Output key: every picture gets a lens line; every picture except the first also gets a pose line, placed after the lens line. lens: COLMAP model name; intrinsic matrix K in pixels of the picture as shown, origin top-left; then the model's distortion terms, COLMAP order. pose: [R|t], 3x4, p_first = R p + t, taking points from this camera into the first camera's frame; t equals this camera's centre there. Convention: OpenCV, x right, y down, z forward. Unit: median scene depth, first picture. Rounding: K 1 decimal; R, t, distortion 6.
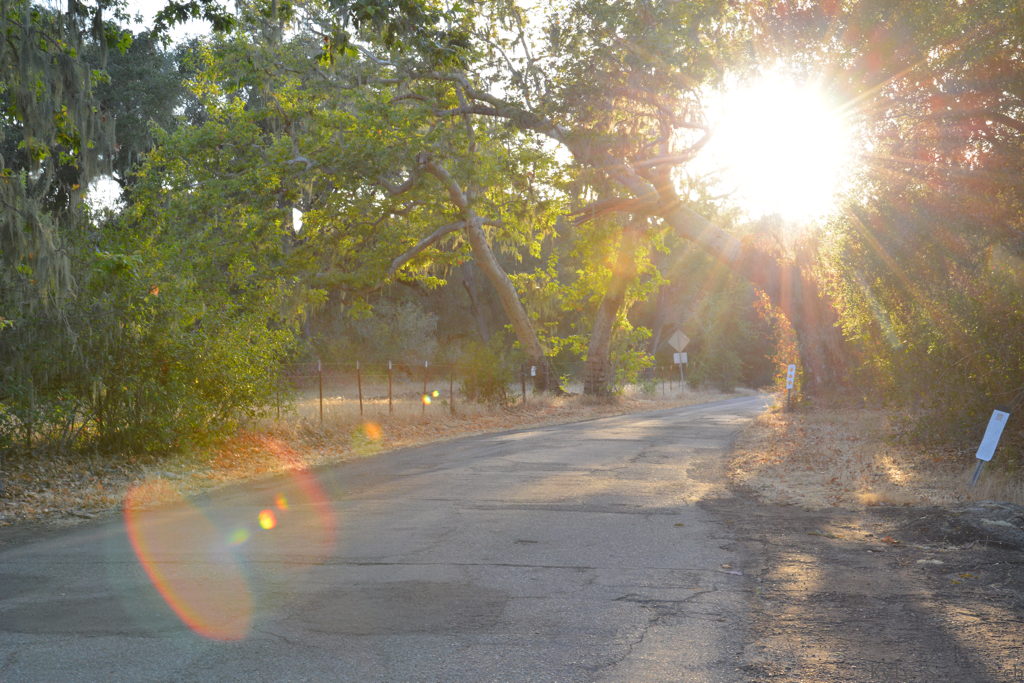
lens RADIAL K [[1366.0, 0, 514.9], [0, 1366.0, 340.6], [0, 0, 1]] dist [-0.015328, 0.037072]
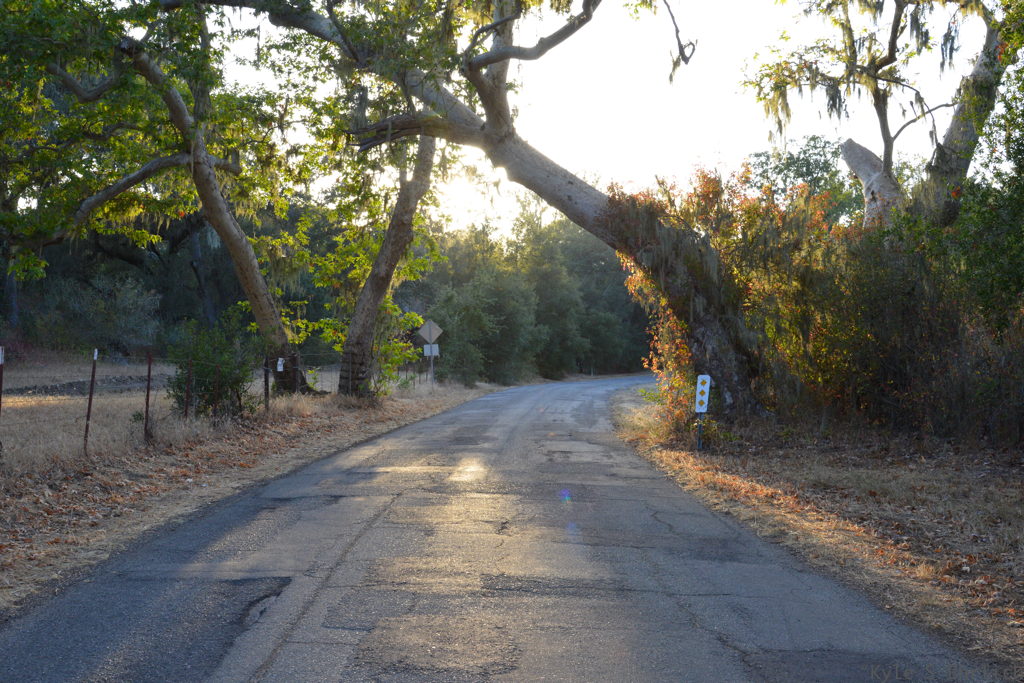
lens RADIAL K [[1052.8, 0, 513.4], [0, 1052.8, 343.5], [0, 0, 1]] dist [-0.031013, 0.035758]
pose [[0.965835, 0.039722, 0.256095, -0.009699], [-0.042576, 0.999077, 0.005607, 0.002926], [-0.255636, -0.016319, 0.966635, 0.428739]]
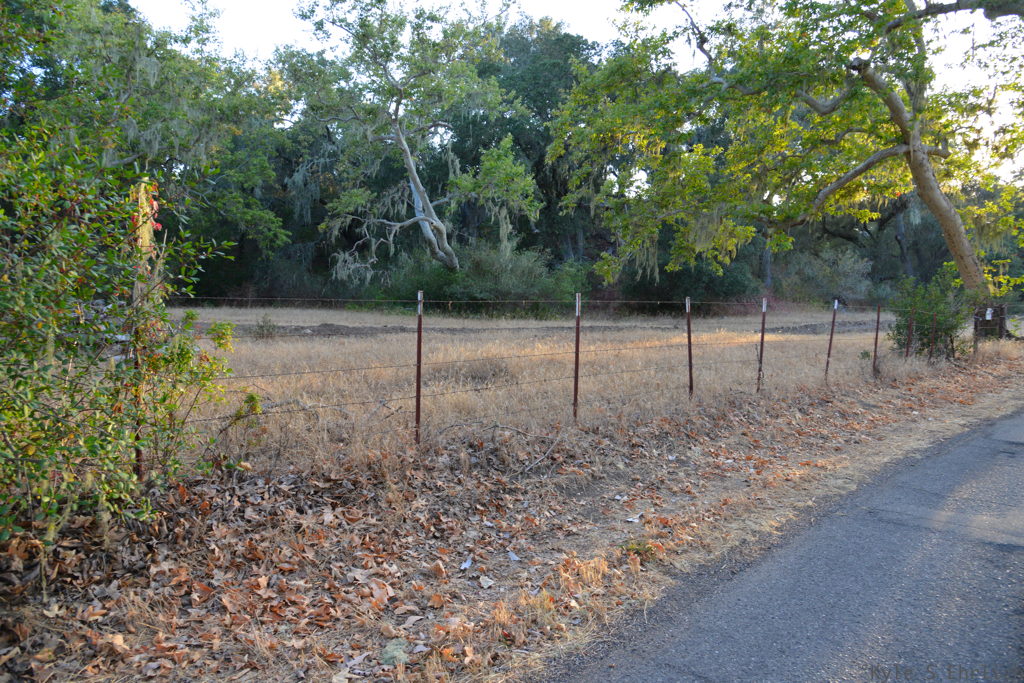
lens RADIAL K [[702.4, 0, 513.5], [0, 702.4, 341.5], [0, 0, 1]] dist [-0.033360, 0.006294]
pose [[0.860879, 0.064541, -0.504700, -0.021156], [-0.019897, 0.995434, 0.093356, 0.005168], [0.508421, -0.070327, 0.858232, 0.479287]]
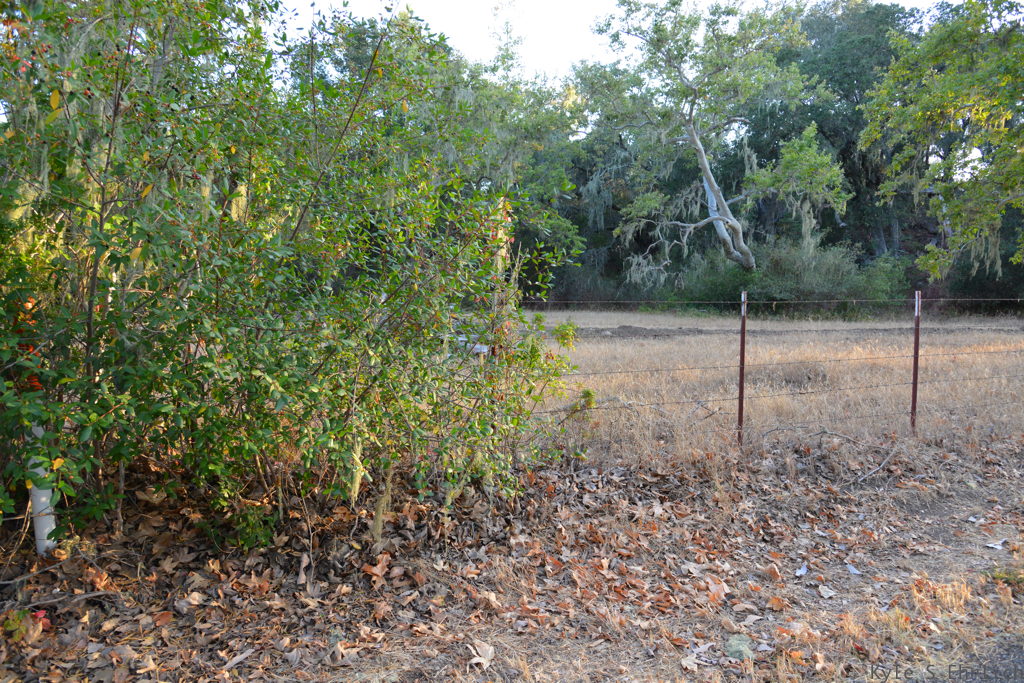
lens RADIAL K [[698.9, 0, 514.7], [0, 698.9, 342.9], [0, 0, 1]] dist [-0.034069, 0.003773]
pose [[0.591988, 0.069402, -0.802953, -0.023721], [0.011321, 0.995471, 0.094389, 0.005075], [0.805867, -0.064968, 0.588521, 0.472684]]
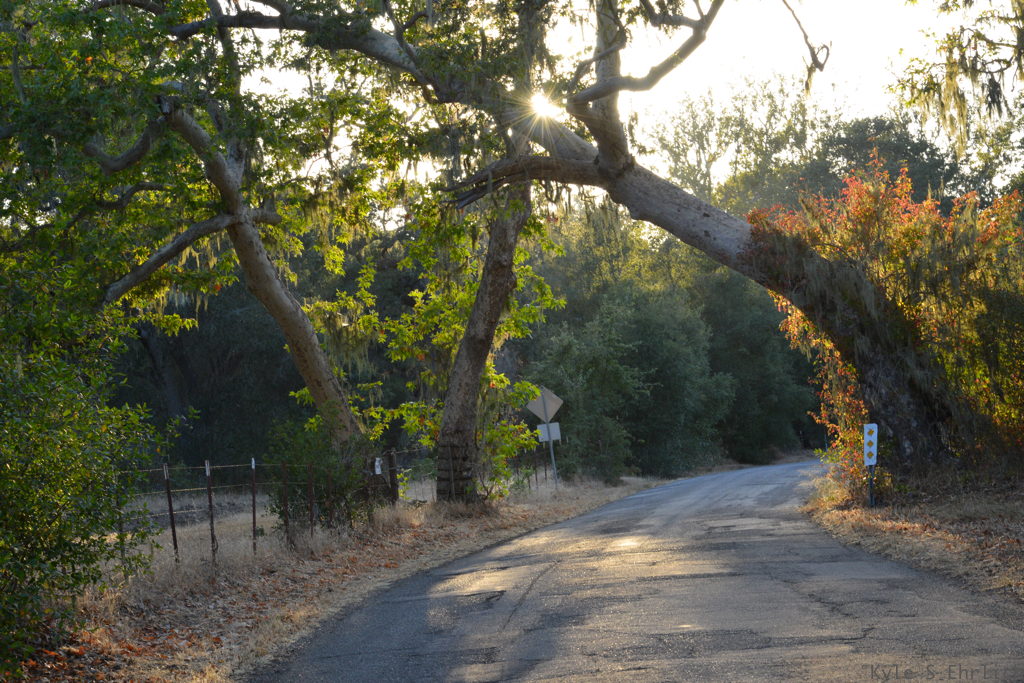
lens RADIAL K [[2120.4, 0, 508.0], [0, 2120.4, 344.5], [0, 0, 1]] dist [0.006971, 0.316273]
pose [[0.983127, -0.055756, 0.174220, -0.083165], [0.061749, 0.997666, -0.029163, 0.000540], [-0.172187, 0.039429, 0.984275, 0.105855]]
